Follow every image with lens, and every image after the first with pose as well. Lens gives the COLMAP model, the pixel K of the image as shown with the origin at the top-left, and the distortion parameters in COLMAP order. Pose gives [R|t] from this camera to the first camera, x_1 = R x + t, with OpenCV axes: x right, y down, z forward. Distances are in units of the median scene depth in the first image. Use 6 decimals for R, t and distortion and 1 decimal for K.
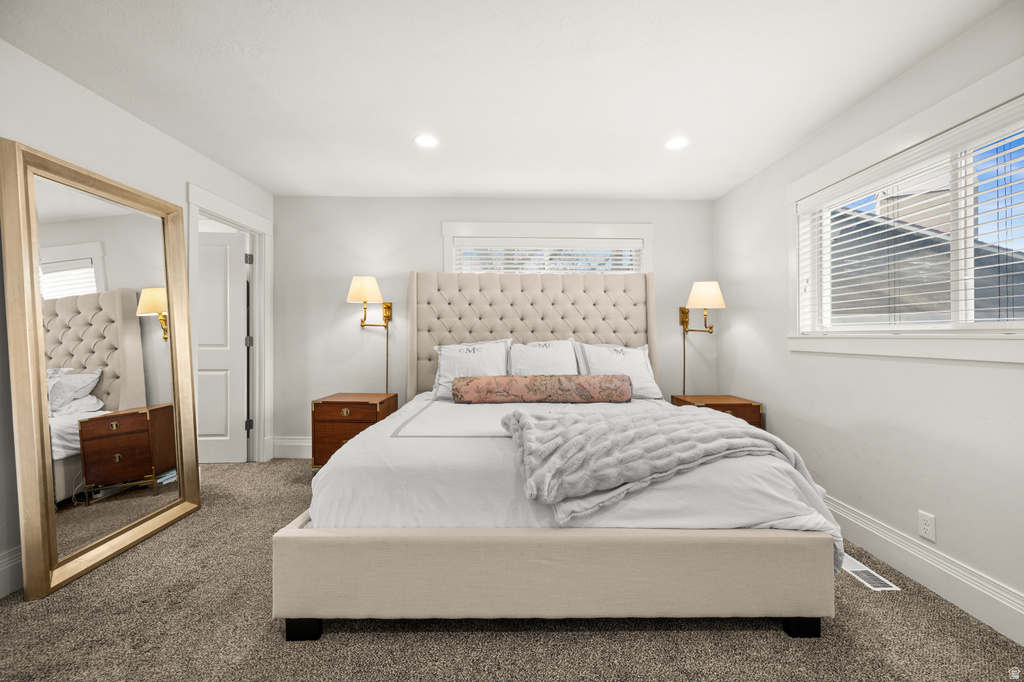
lens RADIAL K [[410.3, 0, 509.3], [0, 410.3, 331.3], [0, 0, 1]] dist [0.000324, -0.000825]
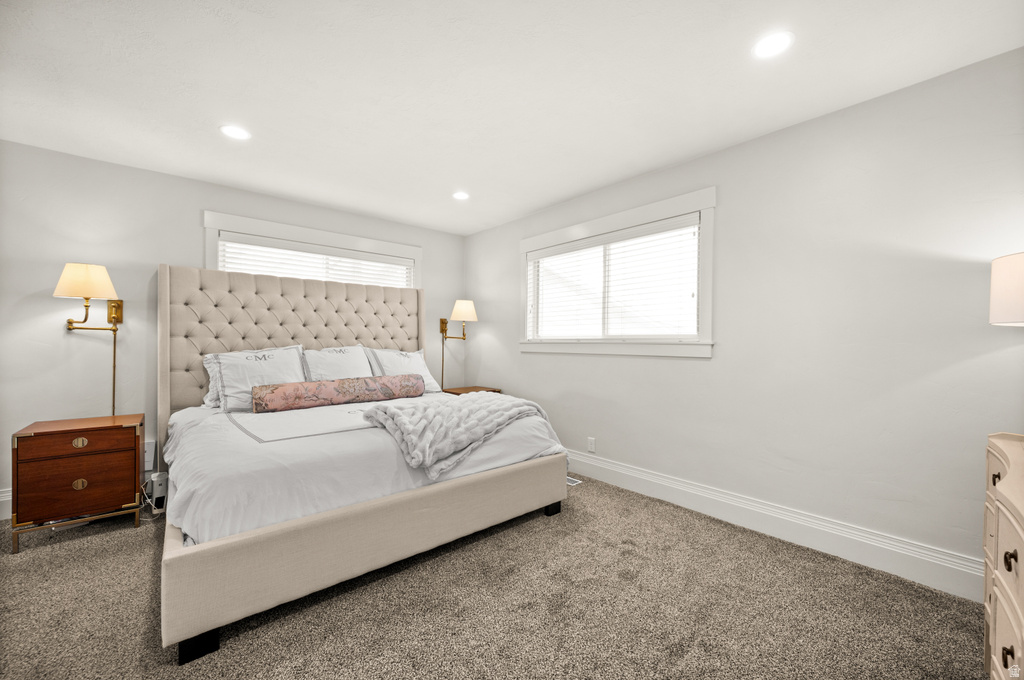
lens RADIAL K [[411.5, 0, 515.7], [0, 411.5, 344.2], [0, 0, 1]] dist [-0.002338, -0.001047]
pose [[0.753493, -0.005117, 0.657436, -0.322371], [-0.007279, 0.999843, 0.016125, -0.004865], [-0.657416, -0.016935, 0.753338, -0.117343]]
